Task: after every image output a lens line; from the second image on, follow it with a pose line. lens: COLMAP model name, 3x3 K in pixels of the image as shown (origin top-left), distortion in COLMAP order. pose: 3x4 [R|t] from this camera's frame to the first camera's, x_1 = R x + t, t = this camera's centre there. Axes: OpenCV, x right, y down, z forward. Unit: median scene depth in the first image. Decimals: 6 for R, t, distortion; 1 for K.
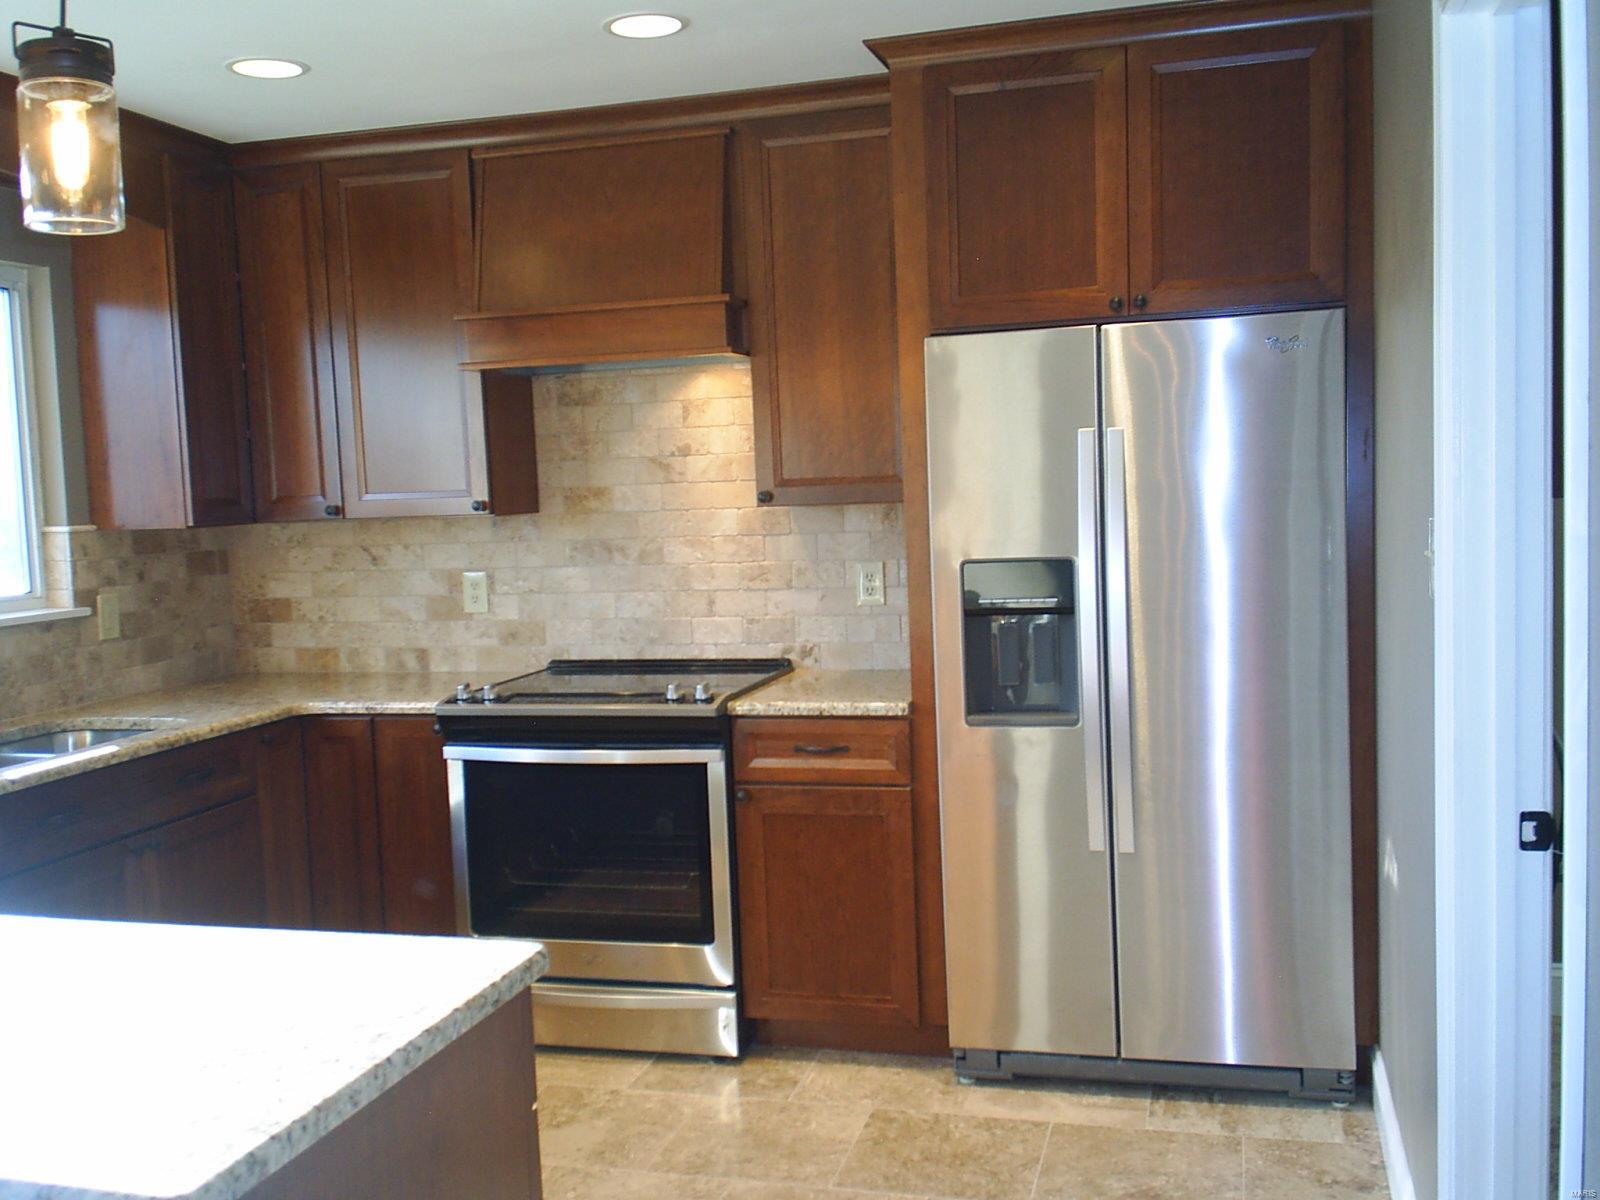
lens RADIAL K [[1568.3, 0, 789.2], [0, 1568.3, 607.6], [0, 0, 1]] dist [0.037880, 0.000000]
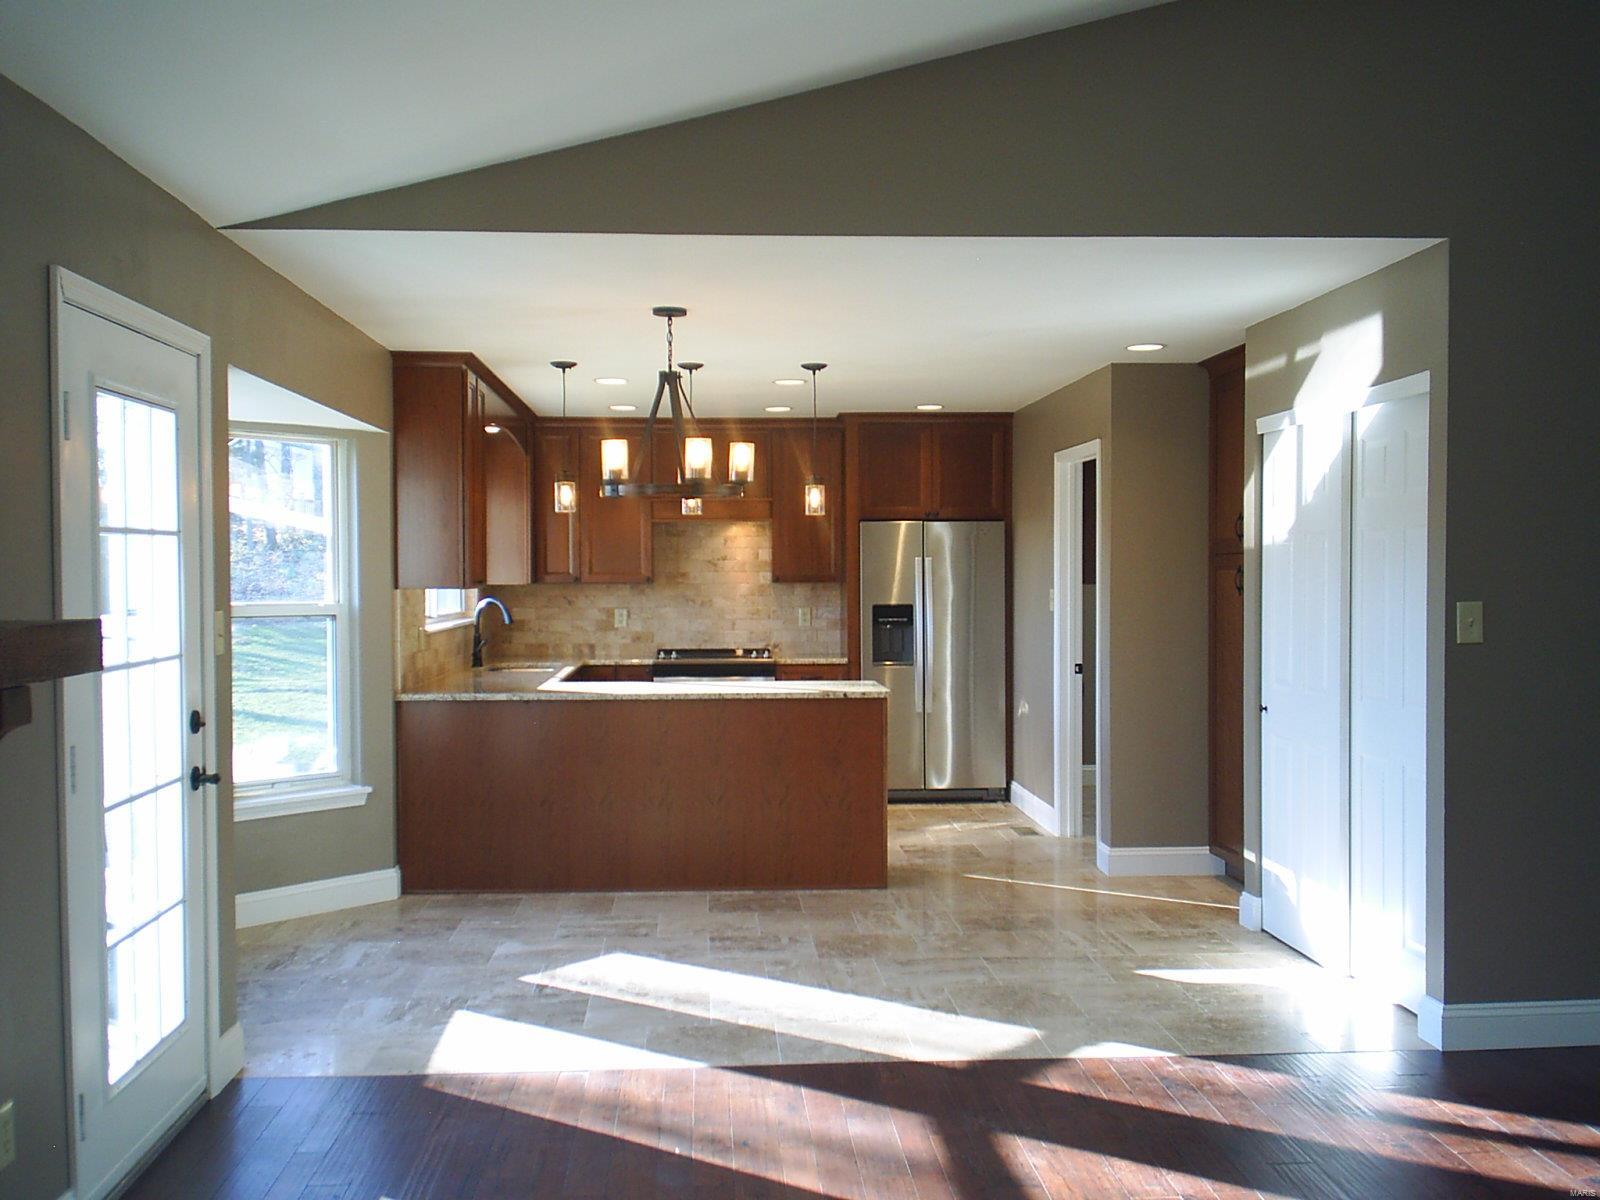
lens RADIAL K [[1568.3, 0, 805.7], [0, 1568.3, 598.0], [0, 0, 1]] dist [0.037880, 0.000000]
pose [[0.939930, 0.029232, 0.340112, -0.726696], [-0.005868, 0.997563, -0.069523, 0.116550], [-0.341316, 0.063351, 0.937811, -1.182527]]
